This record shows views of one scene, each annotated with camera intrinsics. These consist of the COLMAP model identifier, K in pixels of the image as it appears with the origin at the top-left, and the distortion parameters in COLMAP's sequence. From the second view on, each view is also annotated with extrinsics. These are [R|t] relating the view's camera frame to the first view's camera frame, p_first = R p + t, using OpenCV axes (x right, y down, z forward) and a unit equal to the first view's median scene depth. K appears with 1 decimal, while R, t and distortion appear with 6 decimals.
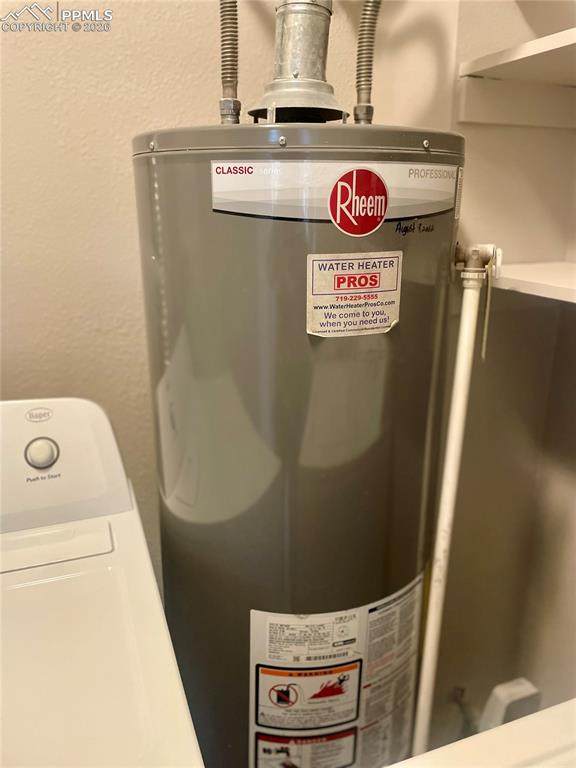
lens RADIAL K [[585.0, 0, 292.4], [0, 585.0, 382.3], [0, 0, 1]] dist [0.080458, -0.105384]
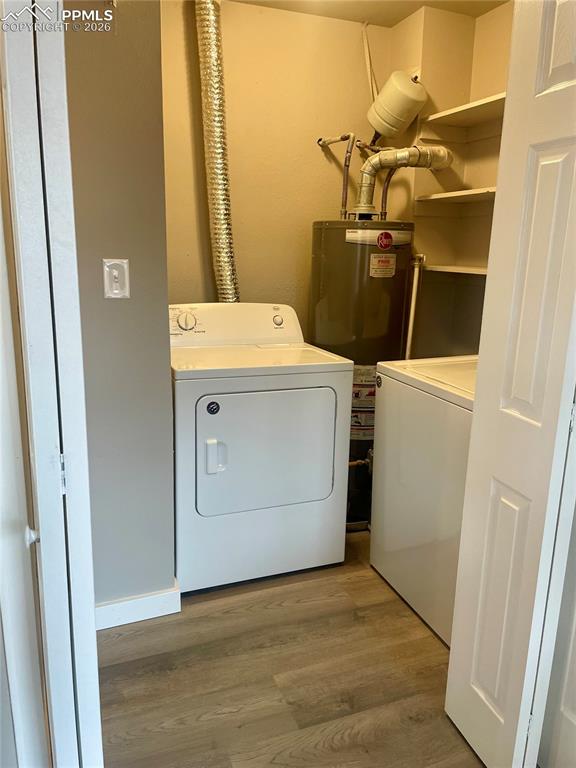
lens RADIAL K [[585.0, 0, 283.3], [0, 585.0, 384.9], [0, 0, 1]] dist [0.080458, -0.105384]
pose [[0.999841, 0.016007, 0.007811, -0.460859], [-0.015410, 0.997333, -0.071342, 0.748752], [-0.008932, 0.071211, 0.997421, -2.251409]]
